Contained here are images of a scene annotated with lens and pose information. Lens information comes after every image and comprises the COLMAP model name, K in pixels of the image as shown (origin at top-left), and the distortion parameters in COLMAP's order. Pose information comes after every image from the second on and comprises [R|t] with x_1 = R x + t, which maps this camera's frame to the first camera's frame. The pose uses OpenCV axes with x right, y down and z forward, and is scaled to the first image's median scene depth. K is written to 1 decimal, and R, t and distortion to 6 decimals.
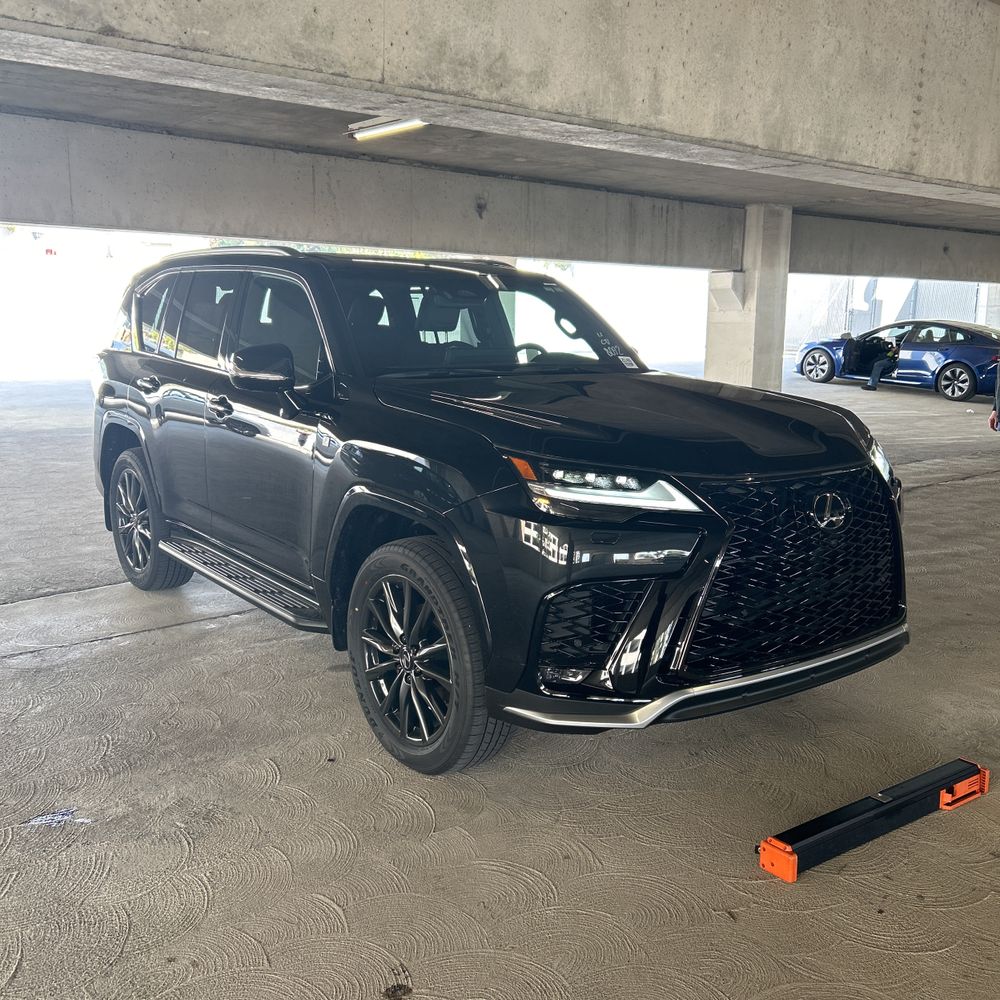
lens RADIAL K [[1035.8, 0, 462.6], [0, 1035.8, 487.8], [0, 0, 1]] dist [0.028438, -0.036925]
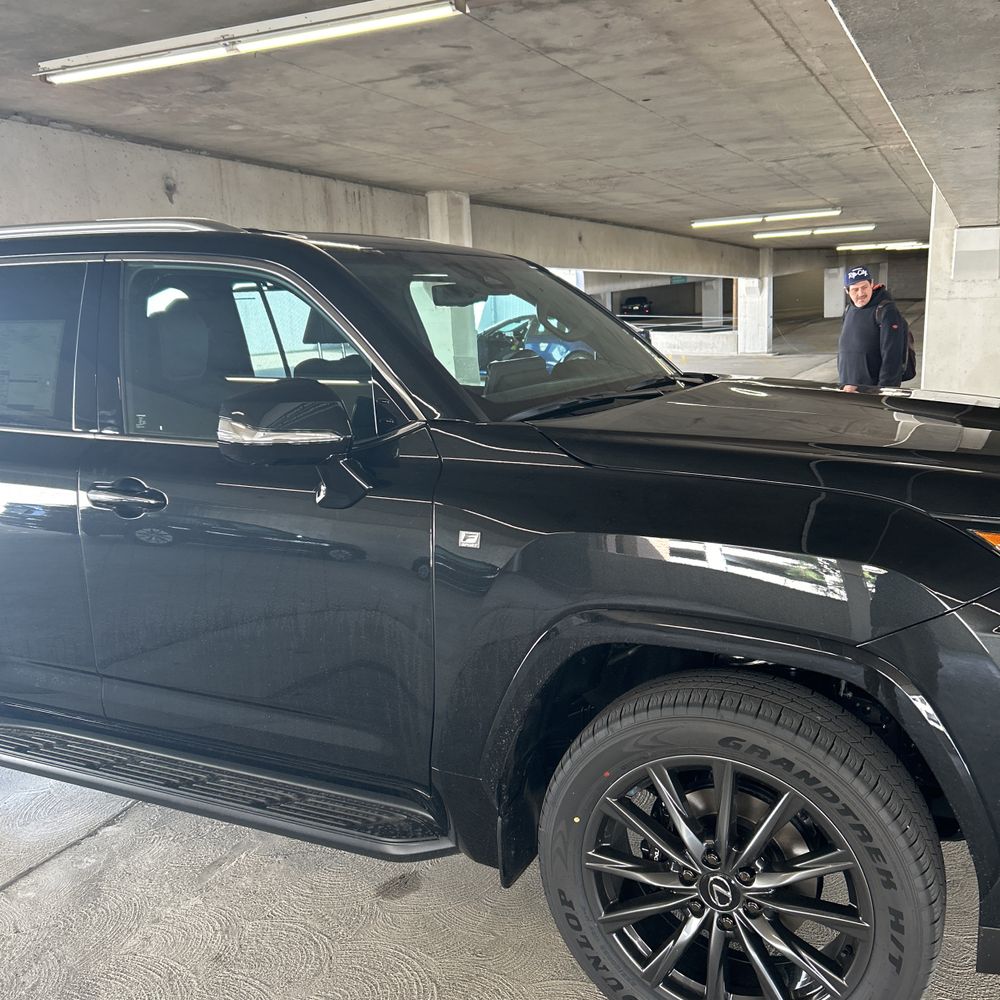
lens RADIAL K [[1035.8, 0, 462.6], [0, 1035.8, 487.8], [0, 0, 1]] dist [0.028438, -0.036925]
pose [[0.886650, -0.124721, 0.445304, -0.150367], [0.126810, 0.991606, 0.025237, -0.034701], [-0.444714, 0.034092, 0.895024, 0.187956]]
